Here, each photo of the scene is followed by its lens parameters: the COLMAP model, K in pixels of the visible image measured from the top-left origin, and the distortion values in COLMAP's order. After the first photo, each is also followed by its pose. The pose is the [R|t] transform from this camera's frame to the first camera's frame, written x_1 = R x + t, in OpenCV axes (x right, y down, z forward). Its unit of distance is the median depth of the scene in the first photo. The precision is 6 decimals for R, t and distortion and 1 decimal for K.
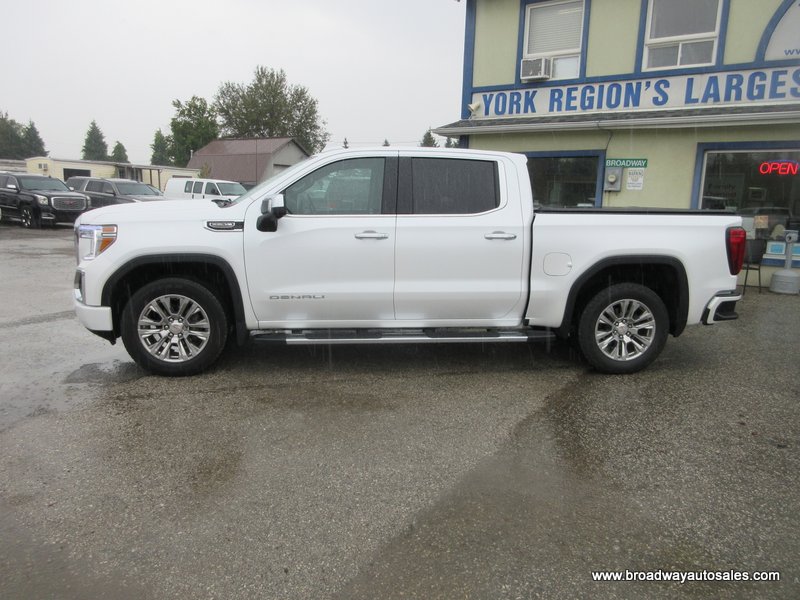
lens RADIAL K [[607.3, 0, 391.1], [0, 607.3, 298.7], [0, 0, 1]] dist [0.016733, -0.006406]
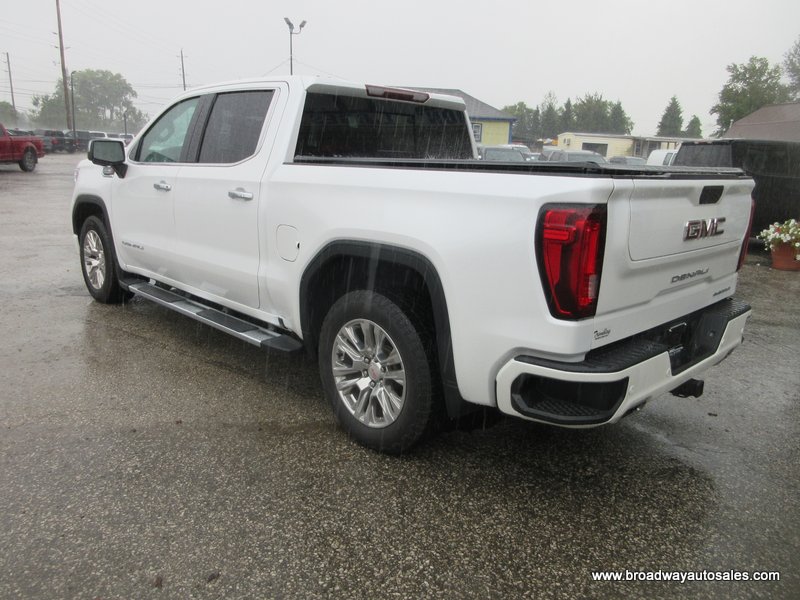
lens RADIAL K [[607.3, 0, 406.0], [0, 607.3, 302.4], [0, 0, 1]] dist [0.016733, -0.006406]
pose [[0.621278, 0.185899, -0.761220, 0.383899], [-0.155452, 0.981383, 0.112791, -0.038082], [0.768016, 0.048259, 0.638610, 0.309020]]
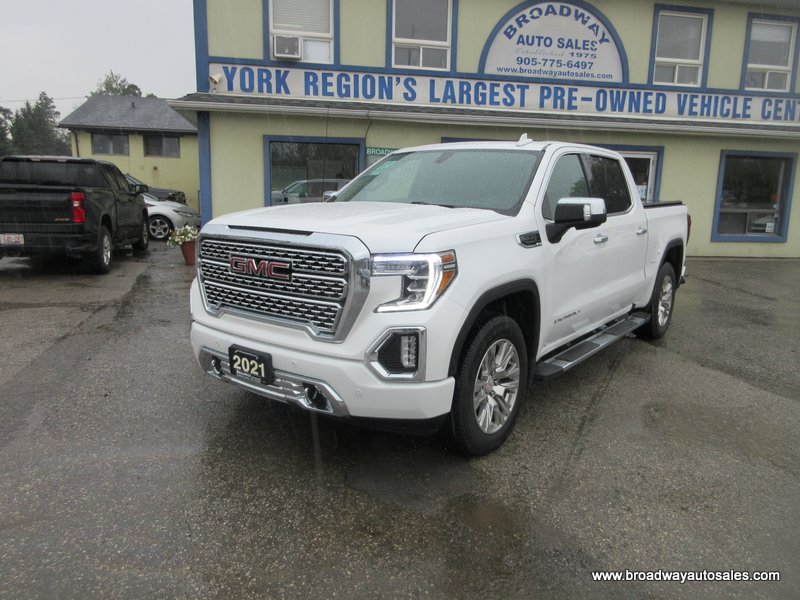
lens RADIAL K [[607.3, 0, 397.7], [0, 607.3, 297.9], [0, 0, 1]] dist [0.016733, -0.006406]
pose [[0.692379, -0.135249, 0.708744, -0.390872], [0.115180, 0.990396, 0.076476, -0.049529], [-0.712281, 0.028683, 0.701308, 0.247180]]
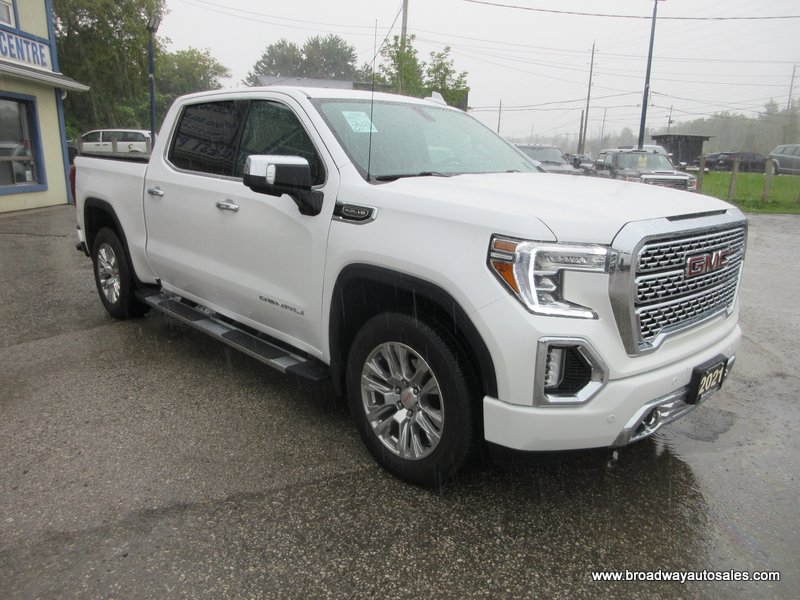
lens RADIAL K [[607.3, 0, 400.5], [0, 607.3, 297.3], [0, 0, 1]] dist [0.016733, -0.006406]
pose [[-0.600007, -0.221700, 0.768661, -0.343315], [0.096350, 0.933813, 0.344543, -0.128736], [-0.794171, 0.280788, -0.538934, 0.718535]]
